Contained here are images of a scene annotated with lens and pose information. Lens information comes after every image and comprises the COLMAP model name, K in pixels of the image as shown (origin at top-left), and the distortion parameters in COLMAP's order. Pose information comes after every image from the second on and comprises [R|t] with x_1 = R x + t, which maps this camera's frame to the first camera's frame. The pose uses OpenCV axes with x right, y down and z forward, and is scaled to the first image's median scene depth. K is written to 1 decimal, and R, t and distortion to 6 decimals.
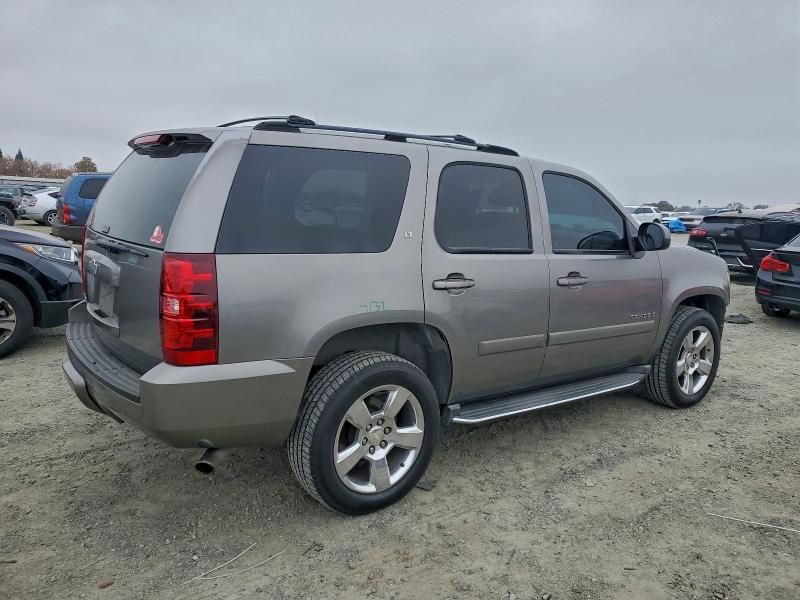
lens RADIAL K [[601.3, 0, 402.6], [0, 601.3, 293.9], [0, 0, 1]] dist [0.013725, -0.001177]
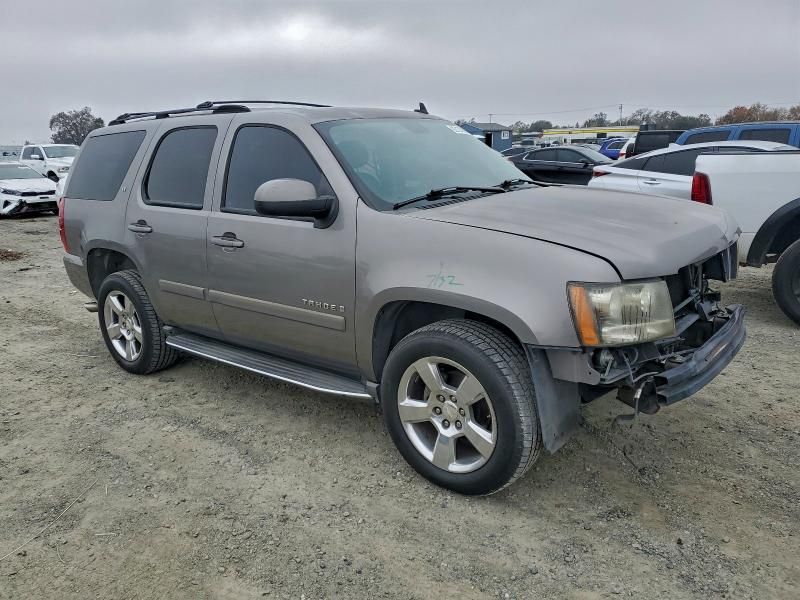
lens RADIAL K [[626.2, 0, 395.8], [0, 626.2, 306.4], [0, 0, 1]] dist [0.036294, 0.002671]
pose [[0.251346, 0.175672, -0.951822, 1.526787], [-0.119747, 0.981480, 0.149524, -0.117622], [0.960461, 0.076395, 0.267728, 1.153201]]
